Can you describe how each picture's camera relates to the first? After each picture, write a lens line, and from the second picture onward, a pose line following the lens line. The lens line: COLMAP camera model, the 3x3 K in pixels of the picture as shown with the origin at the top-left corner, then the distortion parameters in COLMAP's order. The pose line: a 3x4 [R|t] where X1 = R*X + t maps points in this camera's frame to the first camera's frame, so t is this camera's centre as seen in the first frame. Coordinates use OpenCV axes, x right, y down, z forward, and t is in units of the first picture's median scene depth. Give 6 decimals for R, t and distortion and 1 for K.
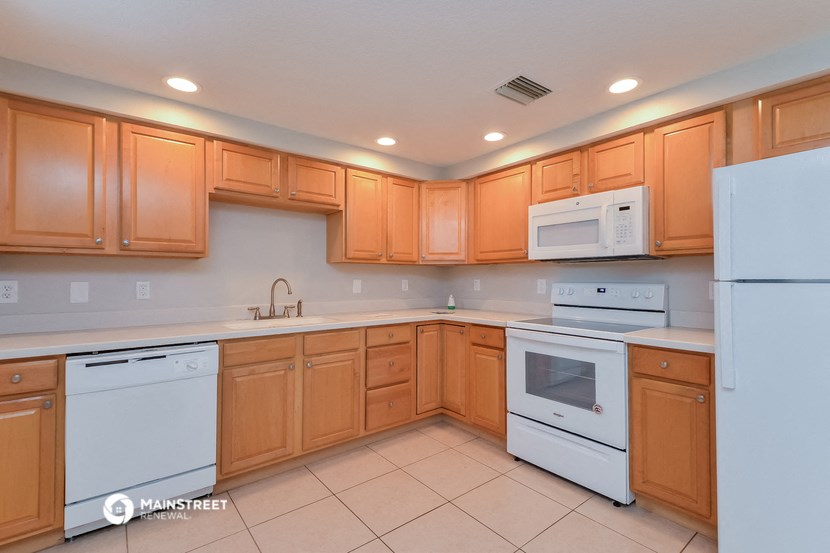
lens RADIAL K [[370.3, 0, 426.9], [0, 370.3, 279.5], [0, 0, 1]] dist [0.001263, -0.000317]
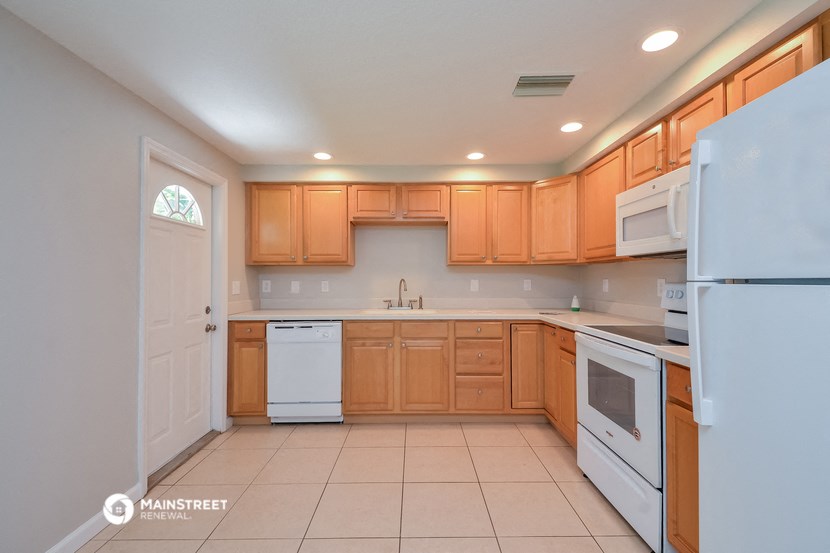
lens RADIAL K [[370.3, 0, 426.9], [0, 370.3, 279.5], [0, 0, 1]] dist [0.001263, -0.000317]
pose [[0.774745, -0.001073, -0.632273, 0.502617], [0.001149, 0.999999, -0.000289, 0.000077], [0.632273, -0.000503, 0.774745, 0.041148]]
